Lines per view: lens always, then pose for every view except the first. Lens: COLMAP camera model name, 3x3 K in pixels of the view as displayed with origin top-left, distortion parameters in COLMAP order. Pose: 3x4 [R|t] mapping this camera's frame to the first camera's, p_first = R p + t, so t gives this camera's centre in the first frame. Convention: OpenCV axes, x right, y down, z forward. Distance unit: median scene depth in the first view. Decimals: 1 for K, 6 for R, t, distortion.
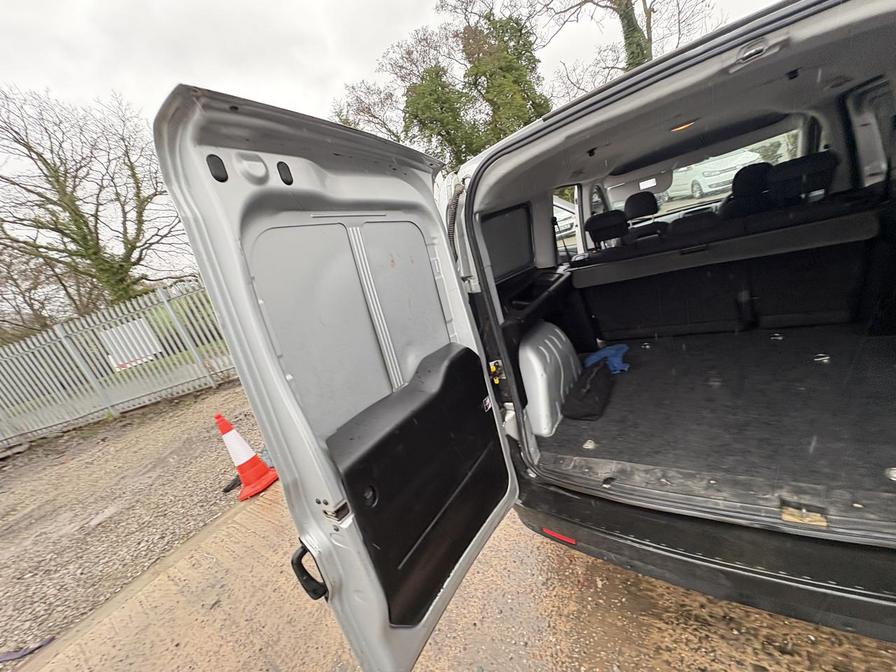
lens RADIAL K [[356.6, 0, 448.4], [0, 356.6, 335.9], [0, 0, 1]] dist [0.002229, -0.000319]
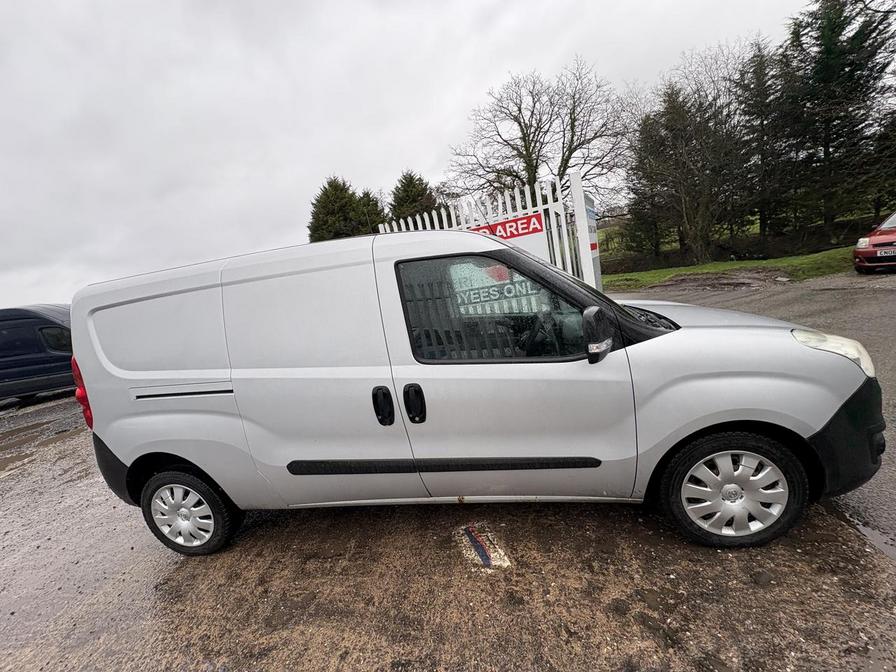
lens RADIAL K [[356.6, 0, 445.0], [0, 356.6, 337.4], [0, 0, 1]] dist [0.002229, -0.000319]
pose [[0.433104, 0.380334, -0.817171, 1.267997], [-0.218588, 0.923869, 0.314141, -0.513074], [0.874437, 0.042568, 0.483268, 0.443665]]
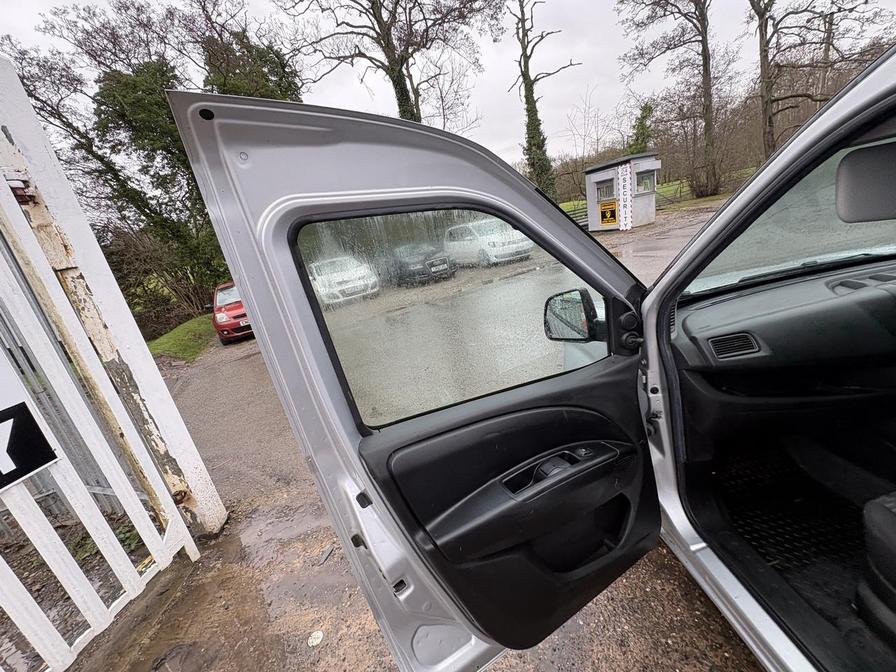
lens RADIAL K [[356.6, 0, 446.0], [0, 356.6, 335.8], [0, 0, 1]] dist [0.002229, -0.000319]
pose [[0.827000, -0.021106, 0.561805, 0.158455], [0.108606, 0.986469, -0.122812, -0.322388], [-0.551612, 0.162581, 0.818103, 1.038812]]
